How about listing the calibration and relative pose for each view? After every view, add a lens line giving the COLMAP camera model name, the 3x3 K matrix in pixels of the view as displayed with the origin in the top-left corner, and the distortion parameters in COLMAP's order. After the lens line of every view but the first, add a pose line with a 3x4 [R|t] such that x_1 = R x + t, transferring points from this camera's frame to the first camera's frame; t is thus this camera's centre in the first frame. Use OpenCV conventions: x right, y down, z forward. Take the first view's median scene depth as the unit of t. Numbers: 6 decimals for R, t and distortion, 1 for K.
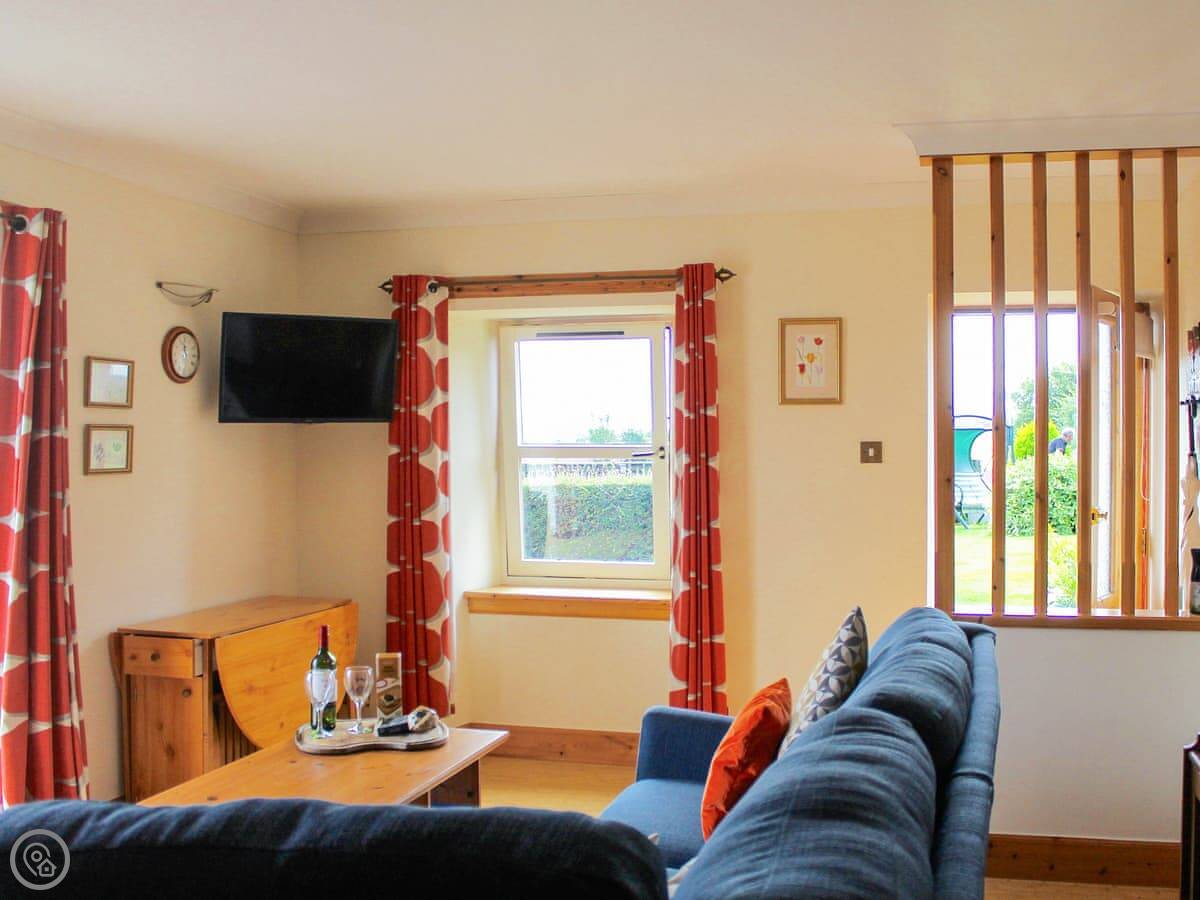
lens RADIAL K [[1260.2, 0, 600.0], [0, 1260.2, 450.0], [0, 0, 1]] dist [-0.108591, 0.052927]
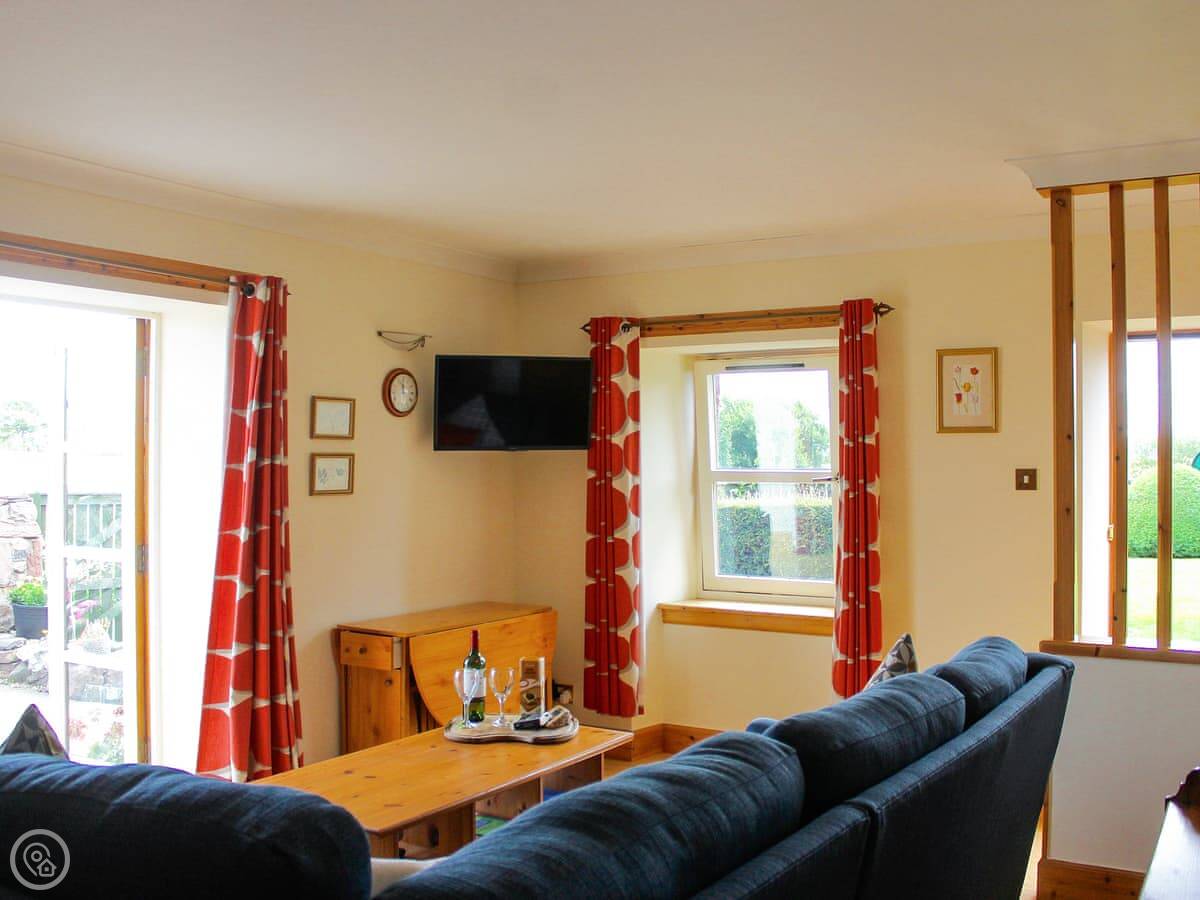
lens RADIAL K [[1166.2, 0, 533.0], [0, 1166.2, 452.1], [0, 0, 1]] dist [-0.172643, 0.194111]
pose [[0.951545, -0.001066, -0.307508, 0.117177], [-0.003153, 0.999908, -0.013225, -0.006775], [0.307493, 0.013554, 0.951454, 0.001509]]
